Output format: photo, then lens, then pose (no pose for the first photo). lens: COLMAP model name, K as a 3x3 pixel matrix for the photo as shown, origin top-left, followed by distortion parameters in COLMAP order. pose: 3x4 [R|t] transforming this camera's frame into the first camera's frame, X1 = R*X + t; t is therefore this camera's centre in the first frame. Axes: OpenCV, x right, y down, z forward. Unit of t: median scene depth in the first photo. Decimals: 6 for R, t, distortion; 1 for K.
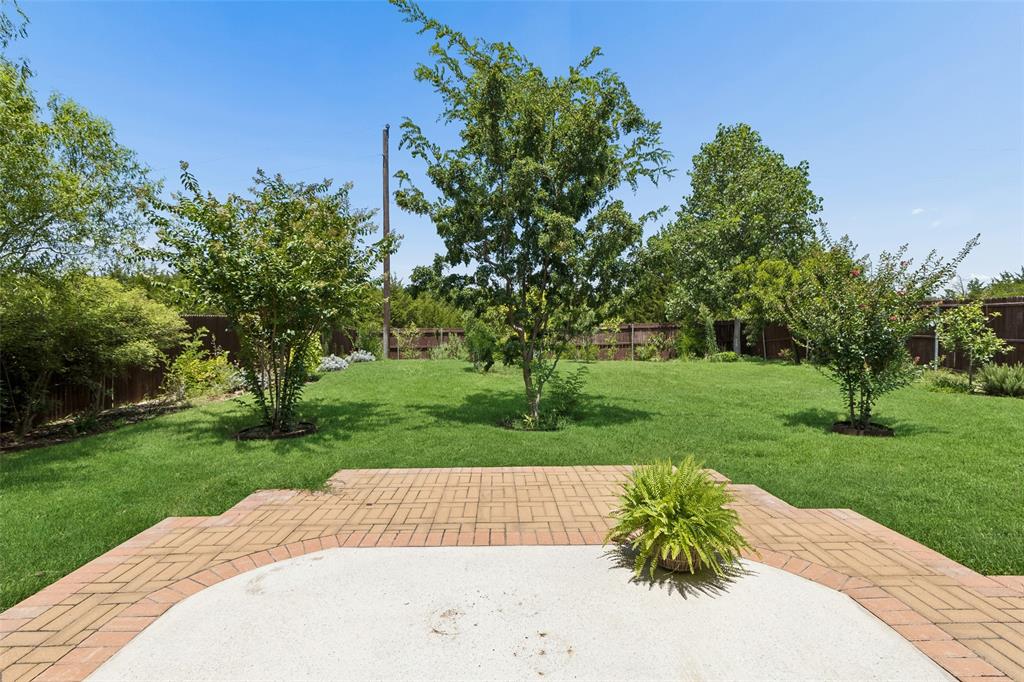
lens RADIAL K [[468.3, 0, 510.4], [0, 468.3, 327.9], [0, 0, 1]] dist [0.014486, -0.001426]
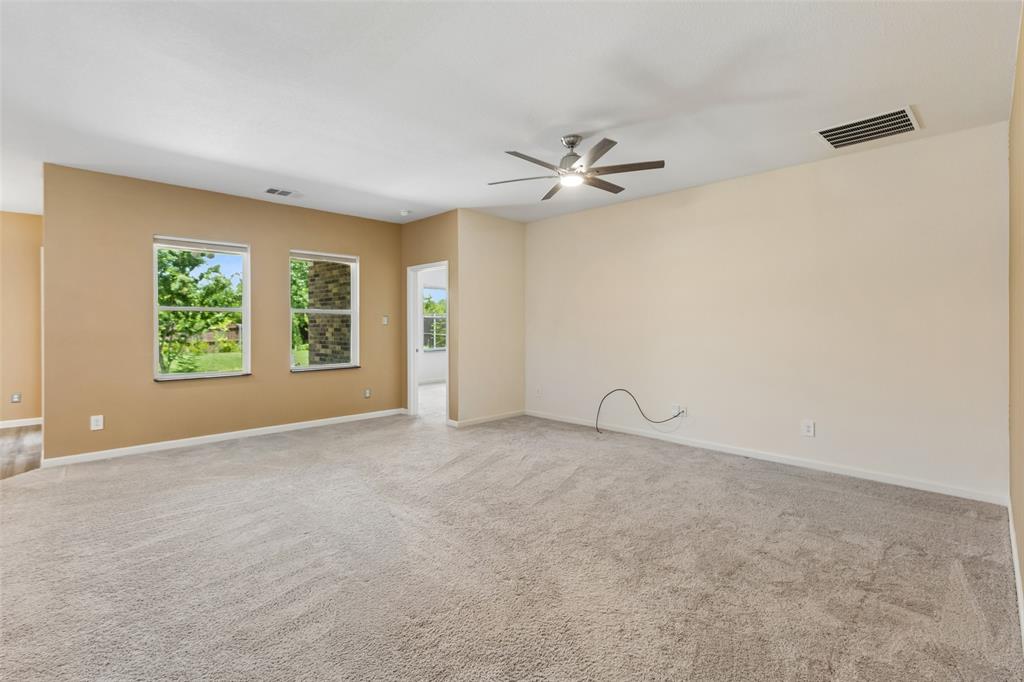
lens RADIAL K [[468.3, 0, 510.4], [0, 468.3, 327.9], [0, 0, 1]] dist [0.014486, -0.001426]
pose [[0.727530, -0.009158, 0.686015, -0.231204], [0.004322, 0.999952, 0.008765, -0.020963], [-0.686062, -0.003412, 0.727535, -1.252394]]
